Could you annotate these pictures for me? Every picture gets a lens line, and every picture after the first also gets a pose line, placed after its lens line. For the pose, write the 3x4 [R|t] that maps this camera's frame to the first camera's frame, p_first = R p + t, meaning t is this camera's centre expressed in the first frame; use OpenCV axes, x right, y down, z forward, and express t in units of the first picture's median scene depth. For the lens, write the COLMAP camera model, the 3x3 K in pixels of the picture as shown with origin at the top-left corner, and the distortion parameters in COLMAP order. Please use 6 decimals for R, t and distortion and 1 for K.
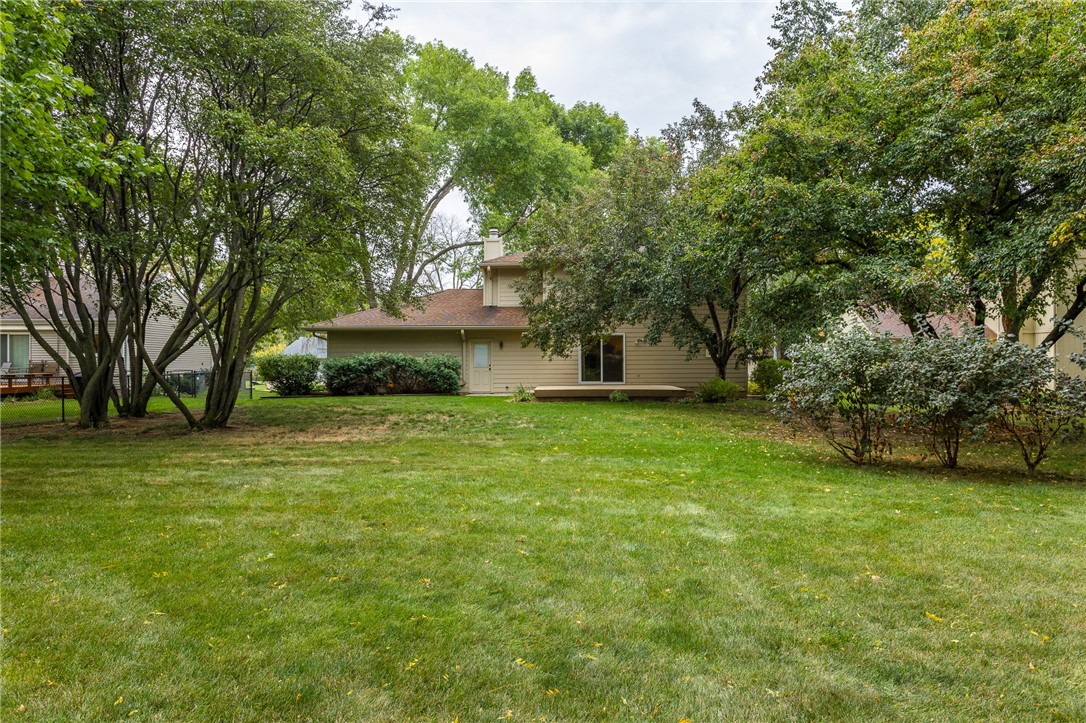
lens RADIAL K [[712.2, 0, 543.0], [0, 712.2, 361.5], [0, 0, 1]] dist [0.003153, 0.000272]
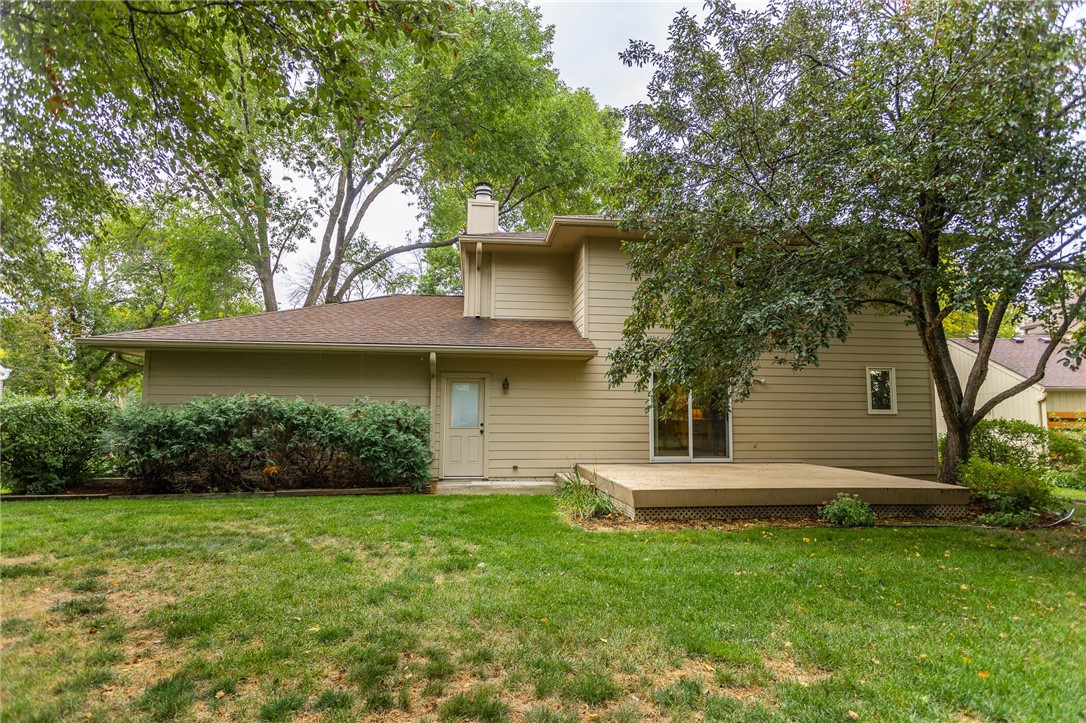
lens RADIAL K [[598.7, 0, 543.0], [0, 598.7, 361.5], [0, 0, 1]] dist [0.004619, 0.000998]
pose [[0.987920, 0.023668, 0.153147, -0.102330], [-0.009607, 0.995721, -0.091907, -0.000669], [-0.154667, 0.089325, 0.983920, 0.582285]]
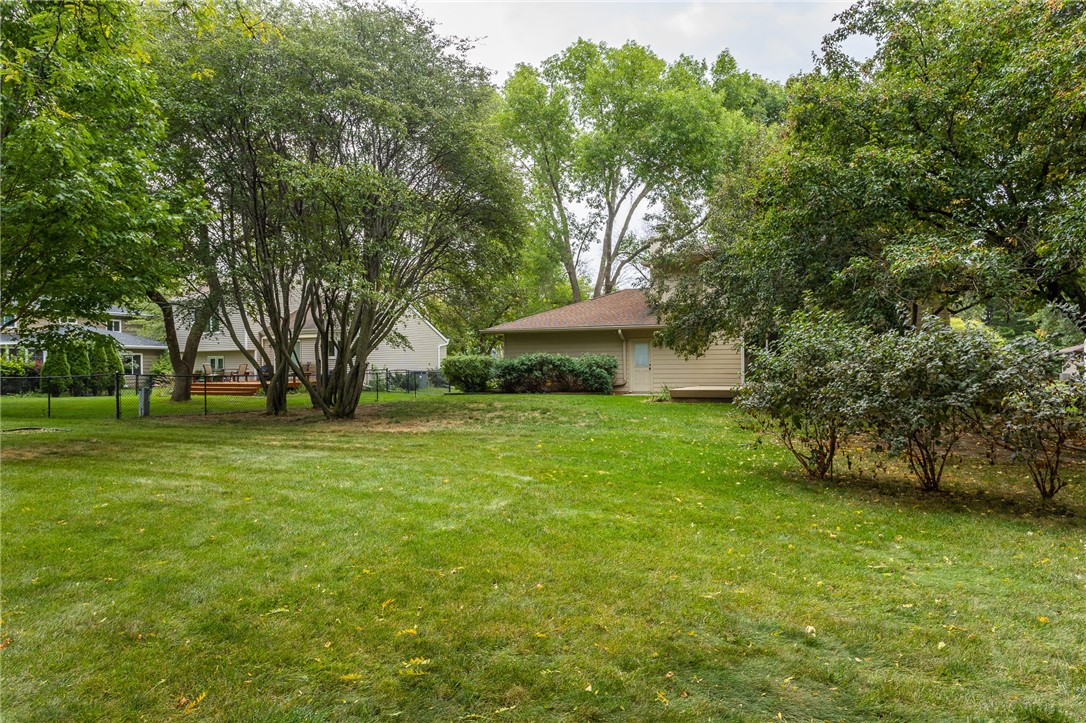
lens RADIAL K [[715.0, 0, 508.0], [0, 715.0, 363.7], [0, 0, 1]] dist [0.026509, 0.000380]
pose [[0.899556, -0.004326, -0.436785, 0.190416], [0.006309, 0.999975, 0.003090, -0.000456], [0.436761, -0.005535, 0.899561, 0.016309]]
